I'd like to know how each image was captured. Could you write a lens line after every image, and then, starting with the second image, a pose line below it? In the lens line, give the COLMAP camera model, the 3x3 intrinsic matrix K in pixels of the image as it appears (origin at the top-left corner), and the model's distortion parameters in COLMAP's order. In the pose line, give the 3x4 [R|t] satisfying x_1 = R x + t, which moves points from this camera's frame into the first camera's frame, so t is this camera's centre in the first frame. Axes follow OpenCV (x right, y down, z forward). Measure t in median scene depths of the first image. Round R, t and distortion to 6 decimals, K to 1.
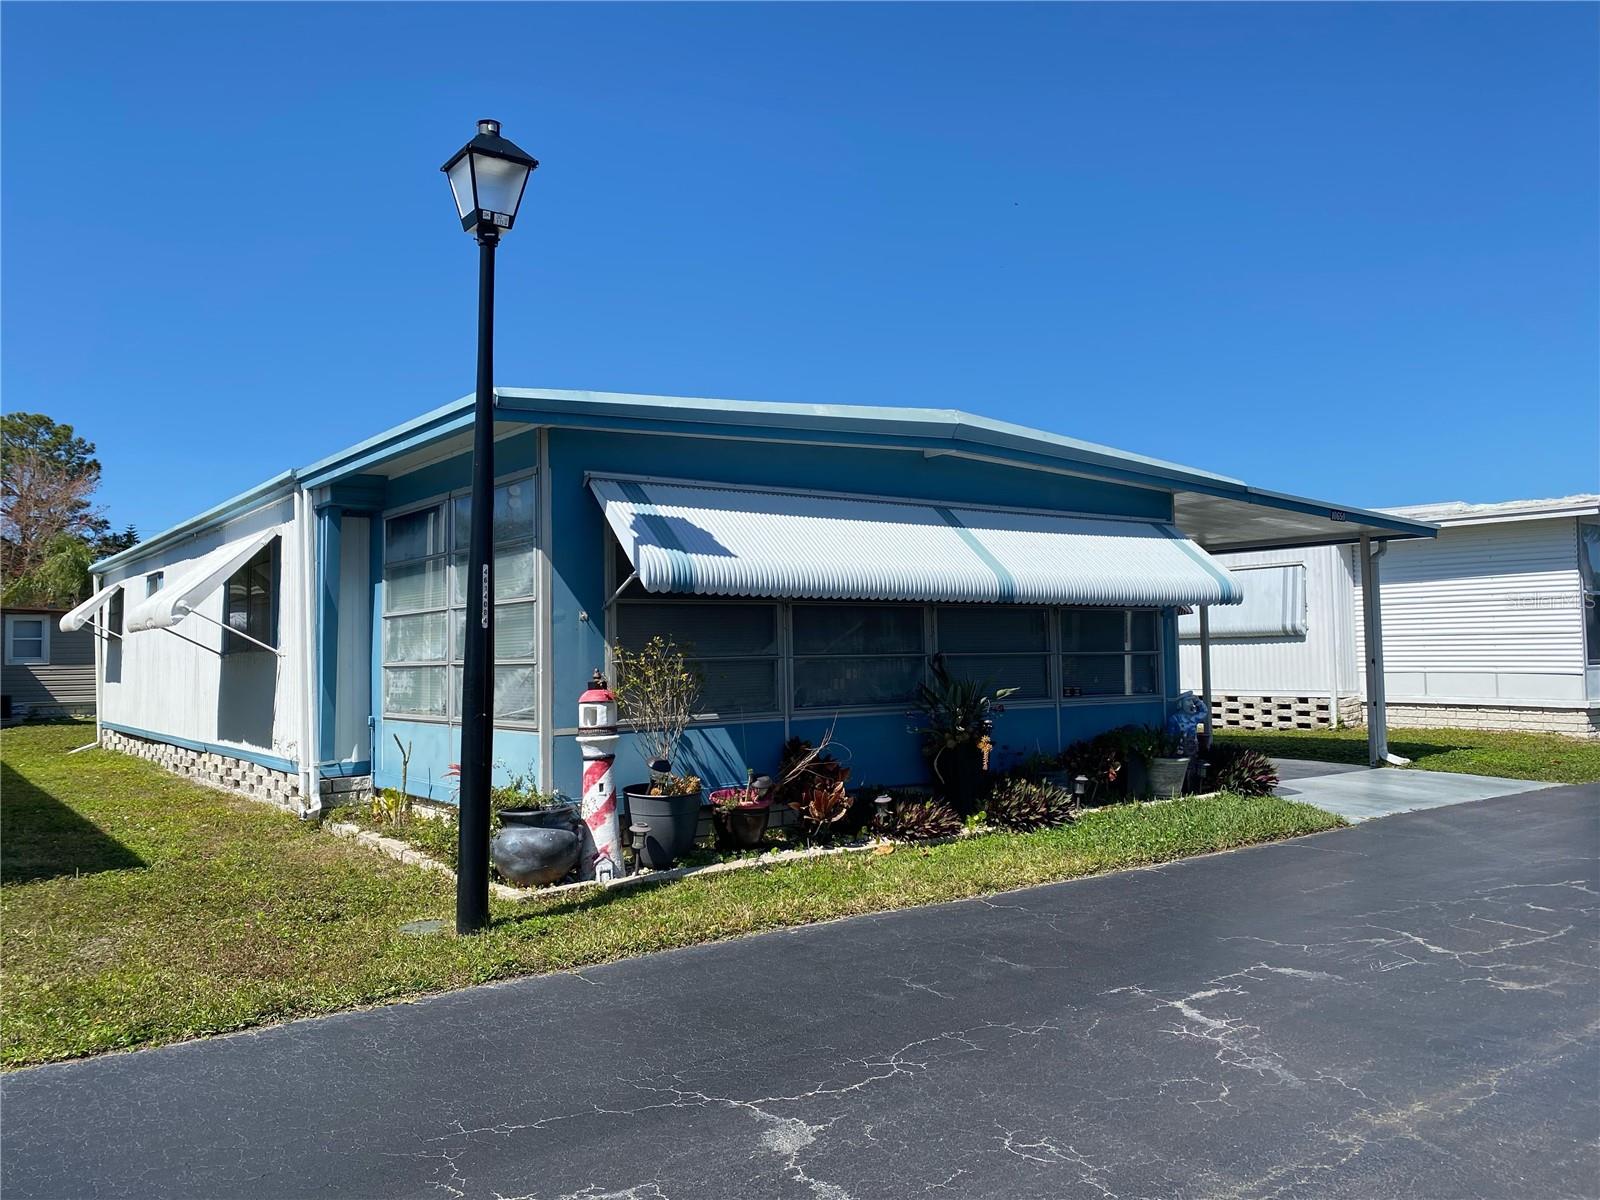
lens RADIAL K [[1221.4, 0, 797.2], [0, 1221.4, 590.7], [0, 0, 1]] dist [-0.002706, -0.001908]
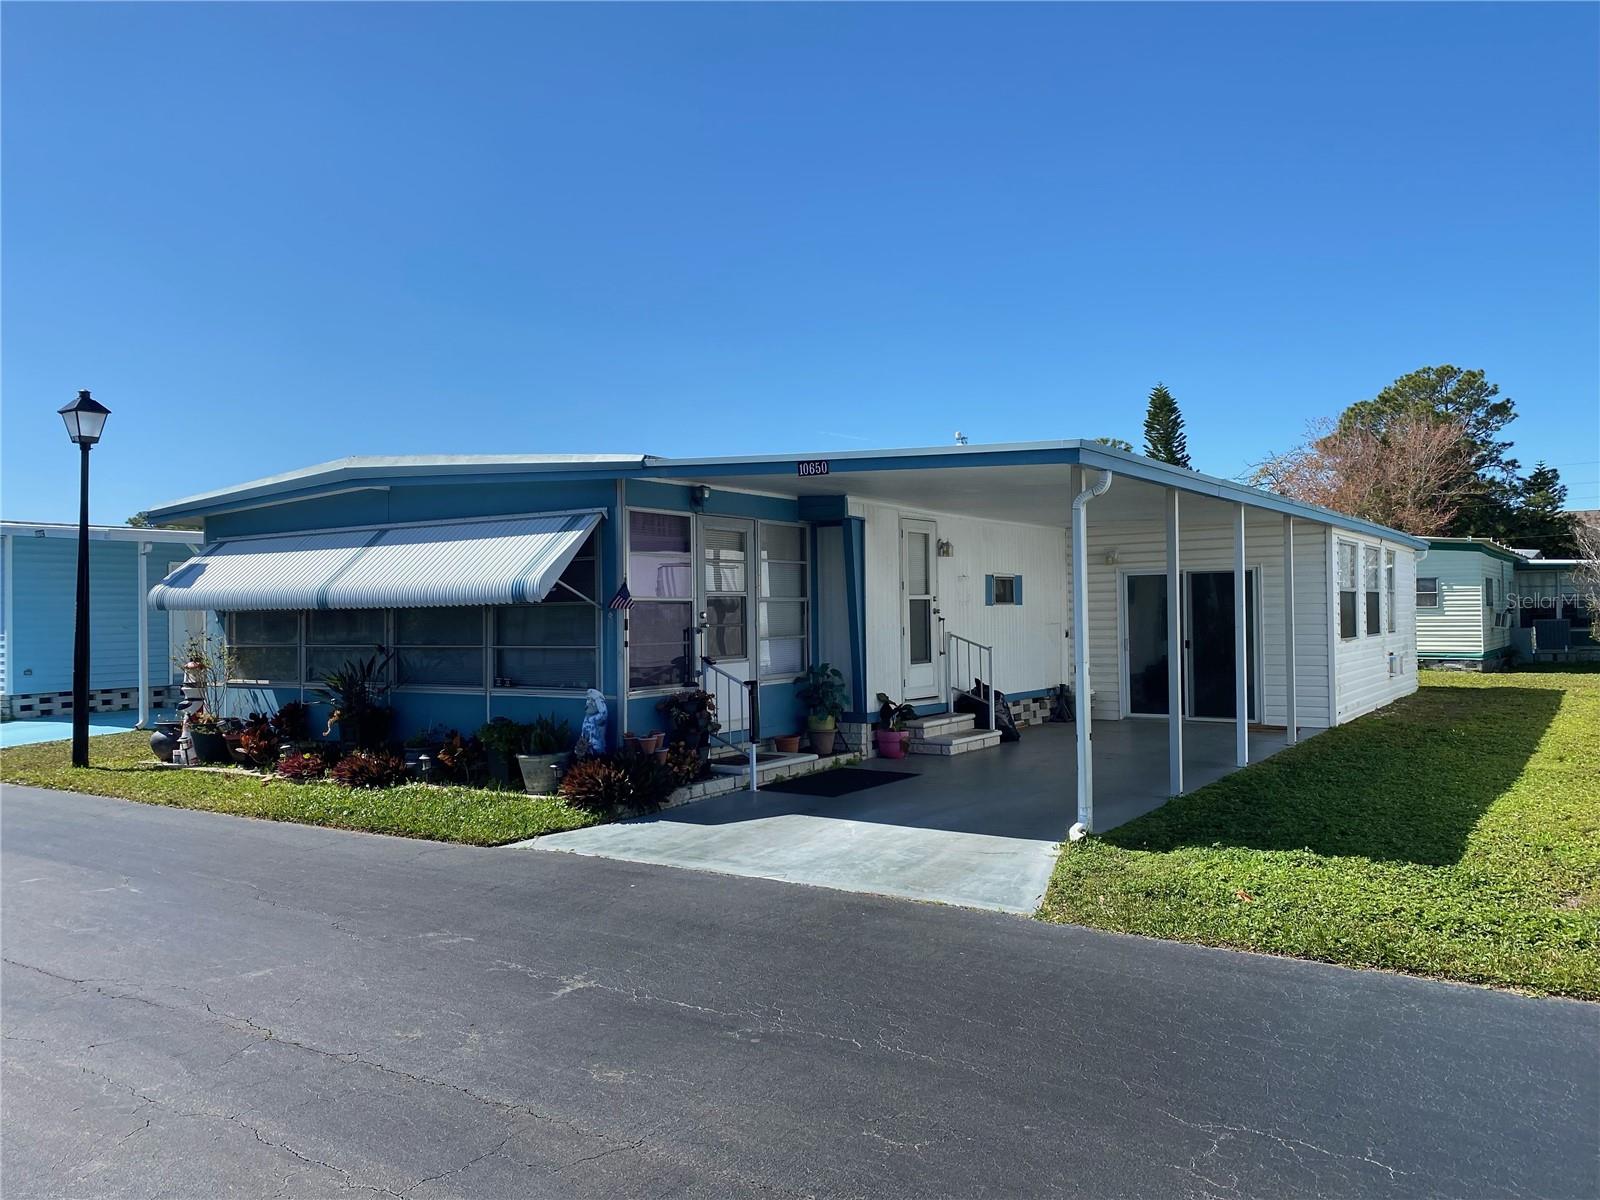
lens RADIAL K [[1221.4, 0, 797.9], [0, 1221.4, 605.5], [0, 0, 1]] dist [-0.002706, -0.001908]
pose [[0.323124, 0.002072, -0.946354, 1.529676], [0.062429, 0.997773, 0.023500, 0.007033], [0.944295, -0.066673, 0.322275, 1.042630]]
